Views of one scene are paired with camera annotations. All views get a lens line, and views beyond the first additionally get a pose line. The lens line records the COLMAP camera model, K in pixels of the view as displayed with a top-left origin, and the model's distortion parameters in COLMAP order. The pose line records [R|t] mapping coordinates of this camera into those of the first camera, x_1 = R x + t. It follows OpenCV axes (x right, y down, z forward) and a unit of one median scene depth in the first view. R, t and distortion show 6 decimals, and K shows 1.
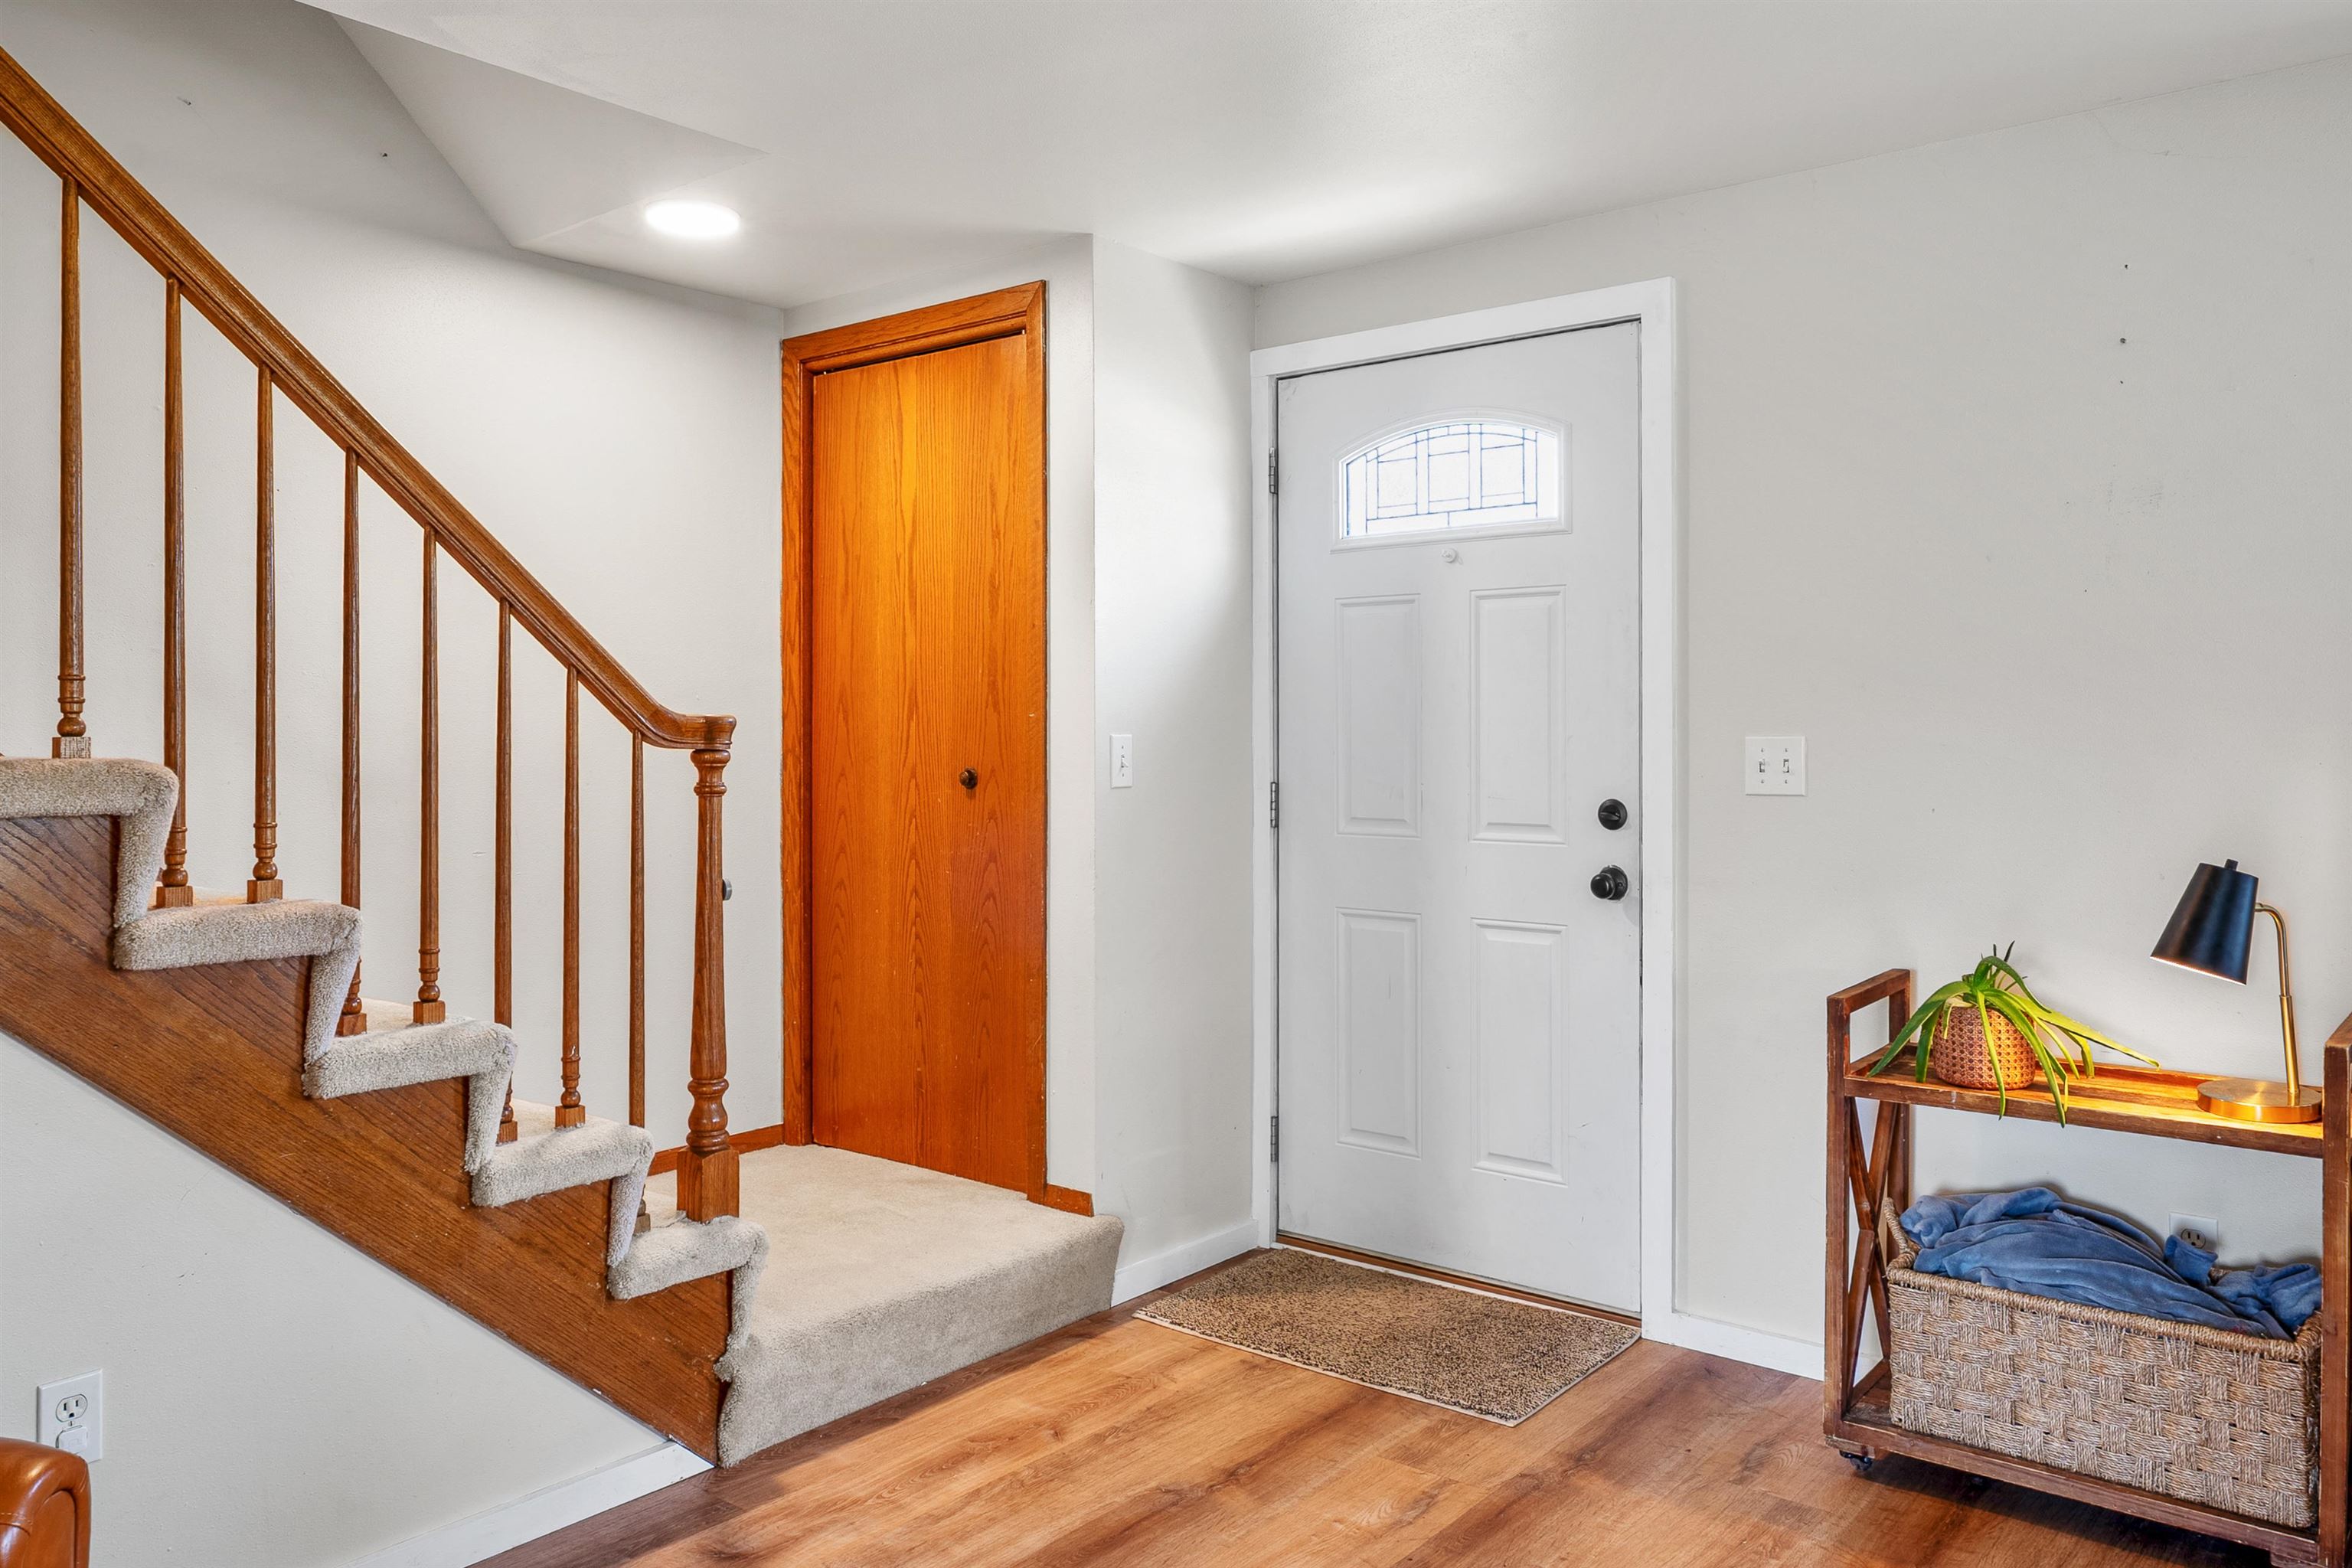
lens RADIAL K [[1700.9, 0, 1173.6], [0, 1700.9, 729.1], [0, 0, 1]] dist [0.002353, 0.007571]
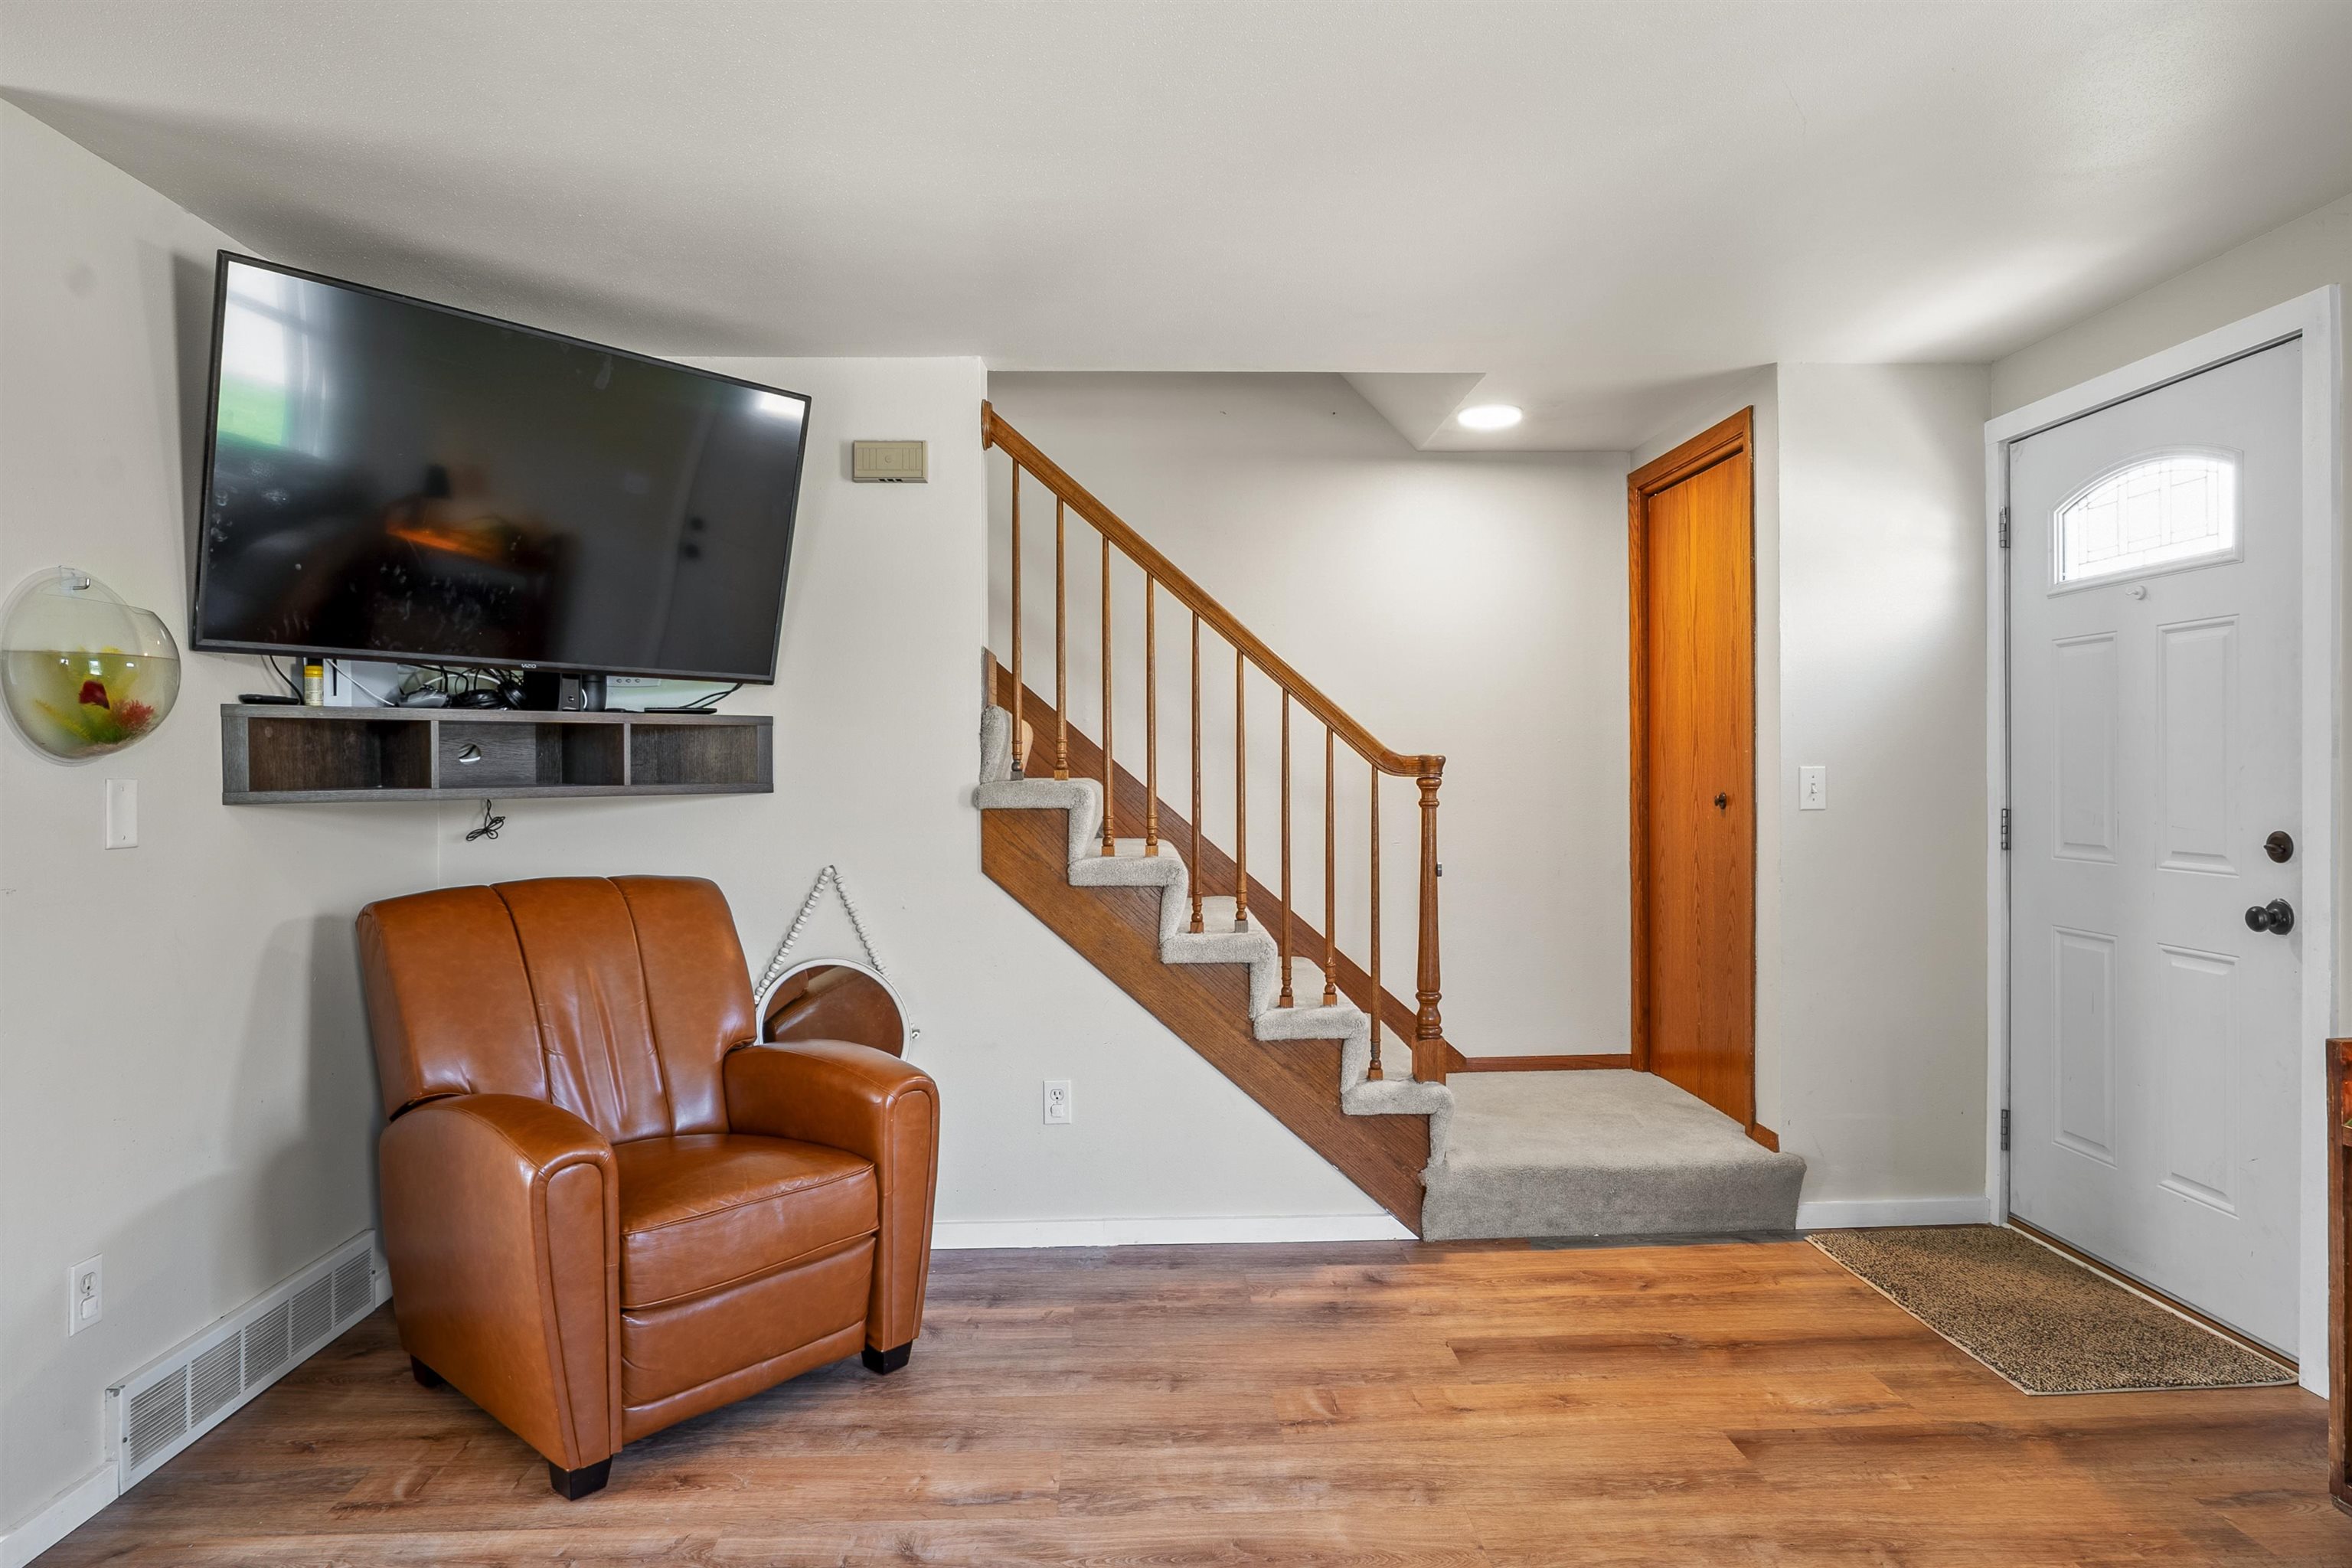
lens RADIAL K [[1366.3, 0, 1176.0], [0, 1366.3, 784.0], [0, 0, 1]] dist [-0.003162, 0.001774]
pose [[0.671284, 0.006719, -0.741170, 0.422369], [0.005312, 0.999890, 0.013876, -0.000101], [0.741181, -0.013252, 0.671174, 0.004520]]
